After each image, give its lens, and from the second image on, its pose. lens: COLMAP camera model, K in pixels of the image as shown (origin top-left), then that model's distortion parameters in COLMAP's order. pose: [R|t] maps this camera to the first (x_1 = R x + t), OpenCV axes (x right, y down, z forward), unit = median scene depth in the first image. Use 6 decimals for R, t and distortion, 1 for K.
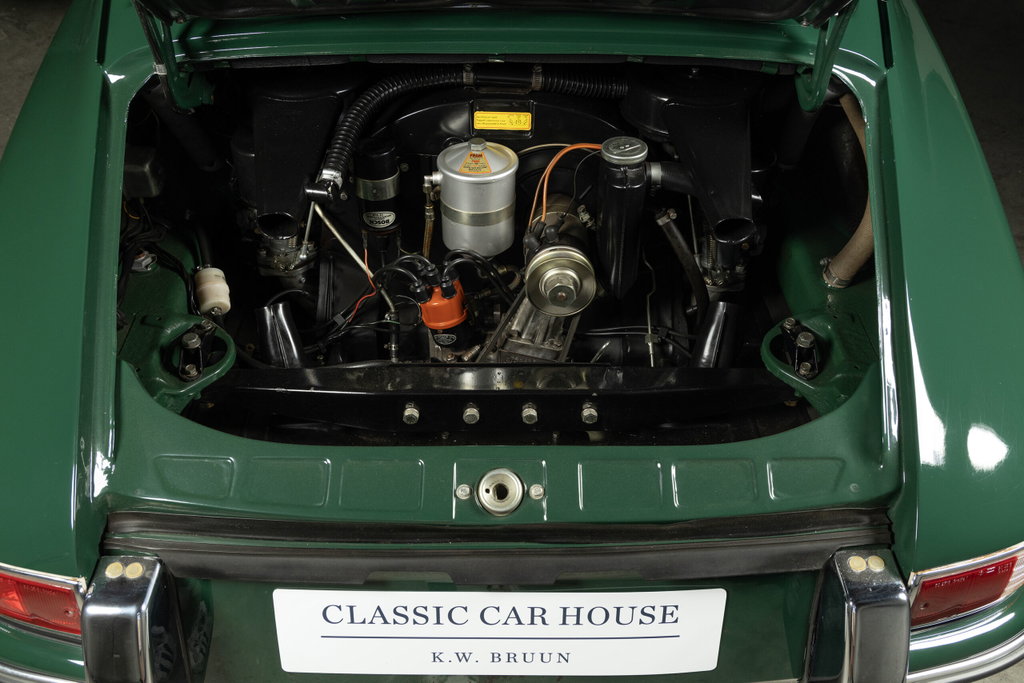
lens RADIAL K [[960.4, 0, 511.8], [0, 960.4, 338.6], [0, 0, 1]] dist [0.014008, 0.000000]
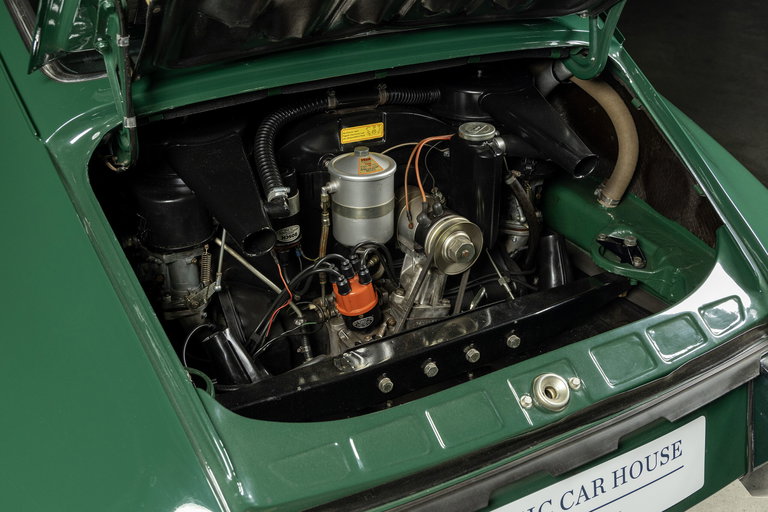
lens RADIAL K [[819.9, 0, 384.5], [0, 819.9, 257.8], [0, 0, 1]] dist [0.020191, 0.000000]
pose [[0.877869, -0.236474, 0.416443, -0.467401], [0.298366, 0.950259, -0.089364, 0.023486], [-0.374597, 0.202702, 0.904759, 0.092382]]
